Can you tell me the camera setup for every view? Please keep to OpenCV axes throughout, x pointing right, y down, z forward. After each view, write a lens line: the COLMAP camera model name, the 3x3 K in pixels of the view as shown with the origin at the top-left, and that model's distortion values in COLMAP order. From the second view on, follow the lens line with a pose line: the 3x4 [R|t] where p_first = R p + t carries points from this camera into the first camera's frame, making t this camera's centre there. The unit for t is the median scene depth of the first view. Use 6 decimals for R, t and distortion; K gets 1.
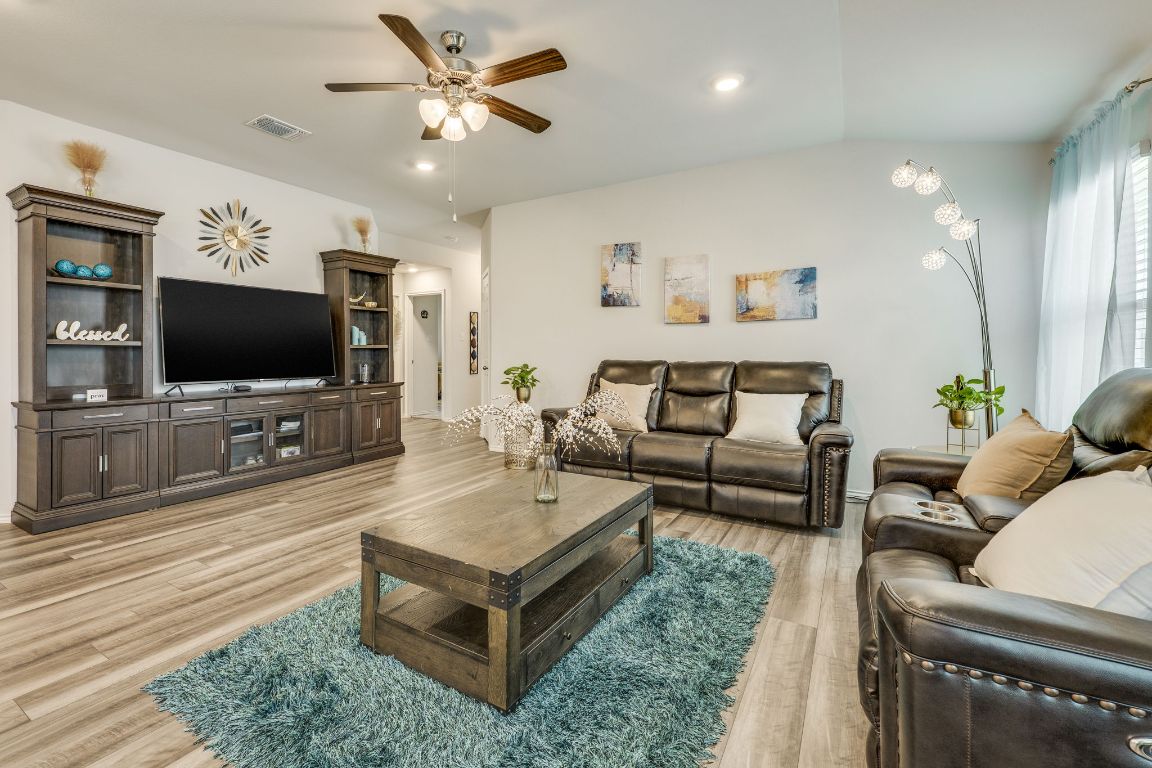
lens RADIAL K [[492.5, 0, 554.5], [0, 492.5, 353.6], [0, 0, 1]] dist [0.000801, -0.000267]
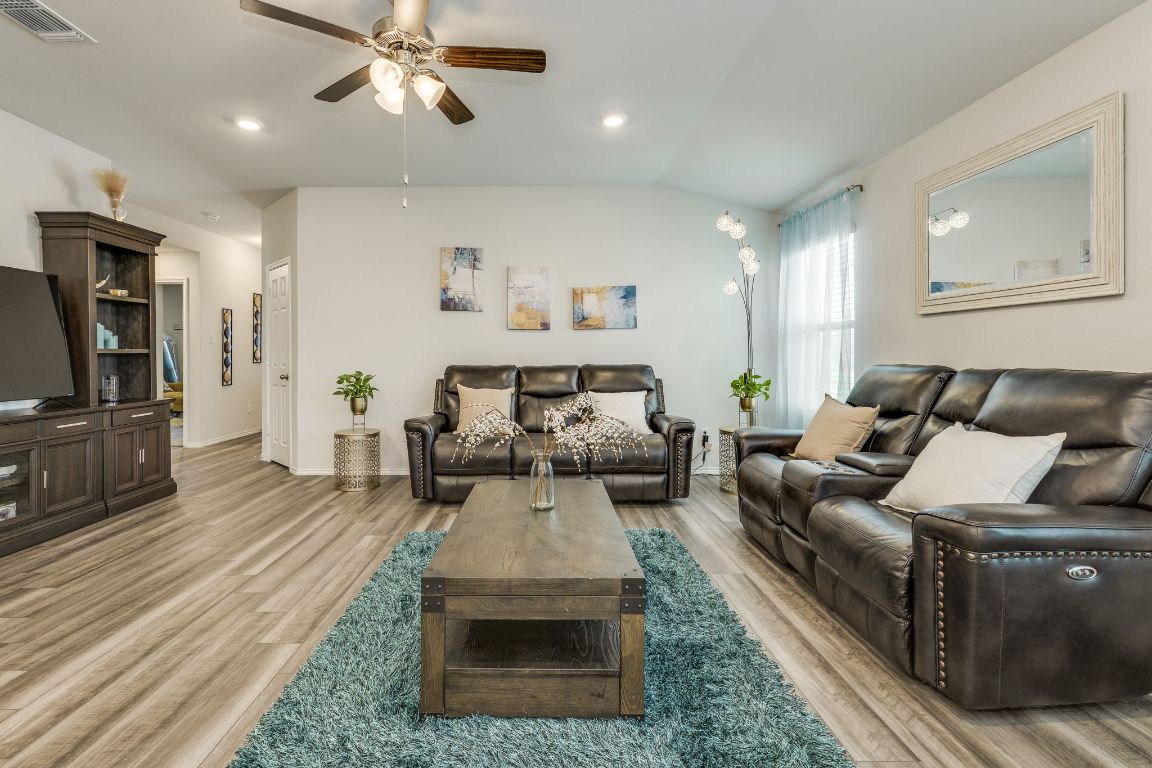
lens RADIAL K [[493.9, 0, 534.4], [0, 493.9, 353.9], [0, 0, 1]] dist [0.001527, 0.000558]
pose [[0.860703, -0.000889, 0.509107, -0.259530], [0.006451, 0.999937, -0.009161, 0.000205], [-0.509067, 0.011169, 0.860654, 0.078661]]
